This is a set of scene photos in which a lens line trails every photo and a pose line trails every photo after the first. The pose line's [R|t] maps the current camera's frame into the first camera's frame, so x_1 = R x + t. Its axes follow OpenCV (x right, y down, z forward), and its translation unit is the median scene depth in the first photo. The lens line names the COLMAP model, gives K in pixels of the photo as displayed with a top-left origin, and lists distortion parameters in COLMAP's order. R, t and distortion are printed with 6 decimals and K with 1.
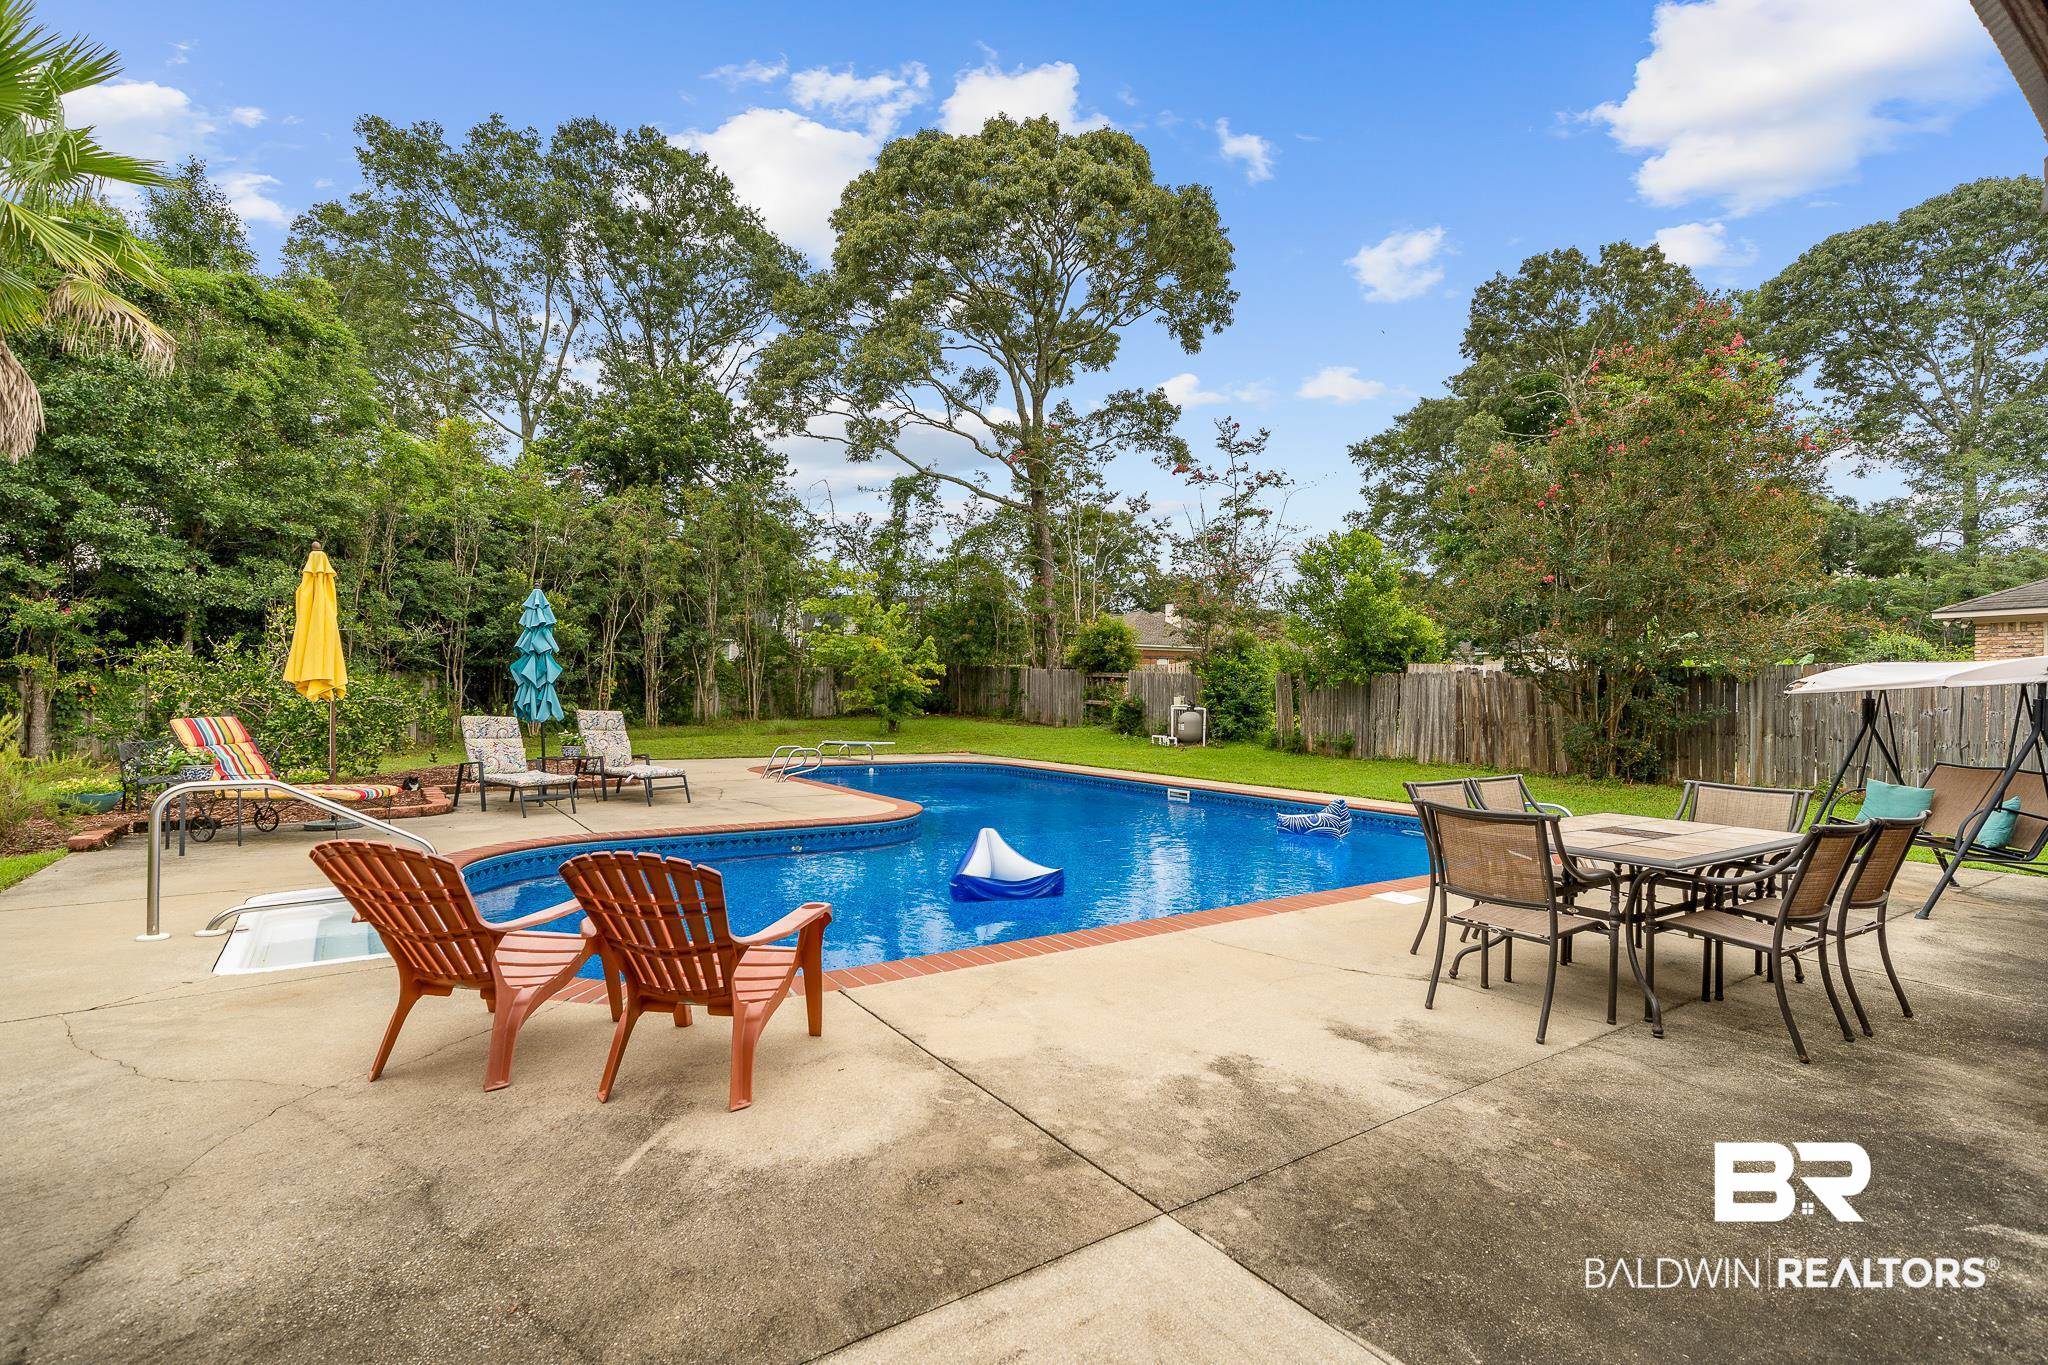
lens RADIAL K [[939.7, 0, 1020.8], [0, 939.7, 697.1], [0, 0, 1]] dist [0.002261, 0.000255]
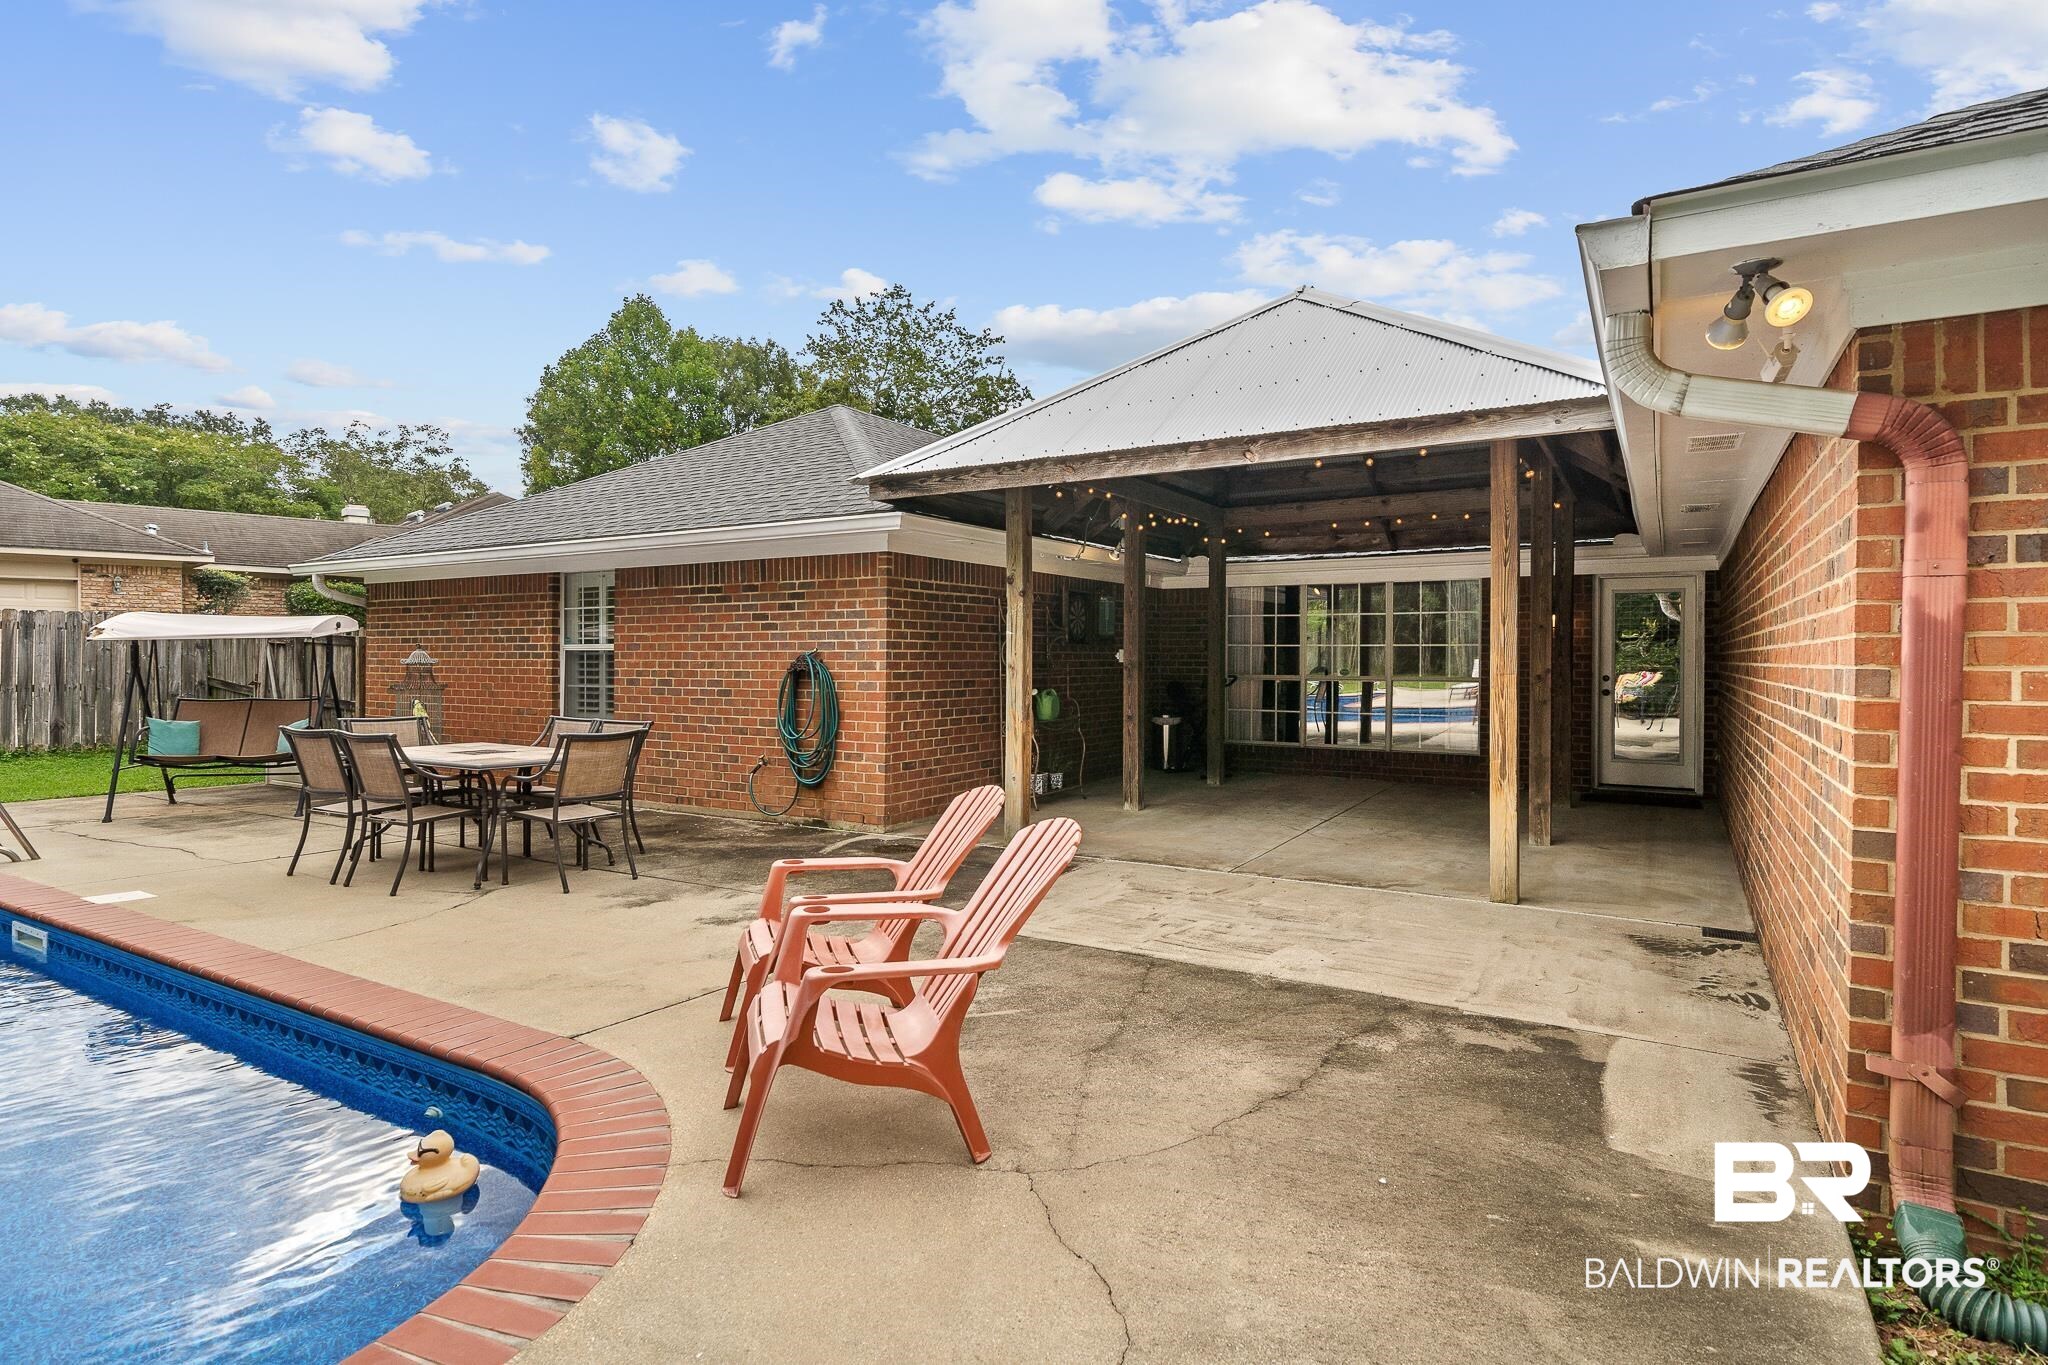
lens RADIAL K [[1057.4, 0, 1020.5], [0, 1057.4, 688.4], [0, 0, 1]] dist [0.005760, -0.000692]
pose [[-0.404081, -0.046586, 0.913536, -0.156252], [-0.008889, 0.998855, 0.047005, -0.003369], [-0.914680, 0.010873, -0.404033, 0.138641]]
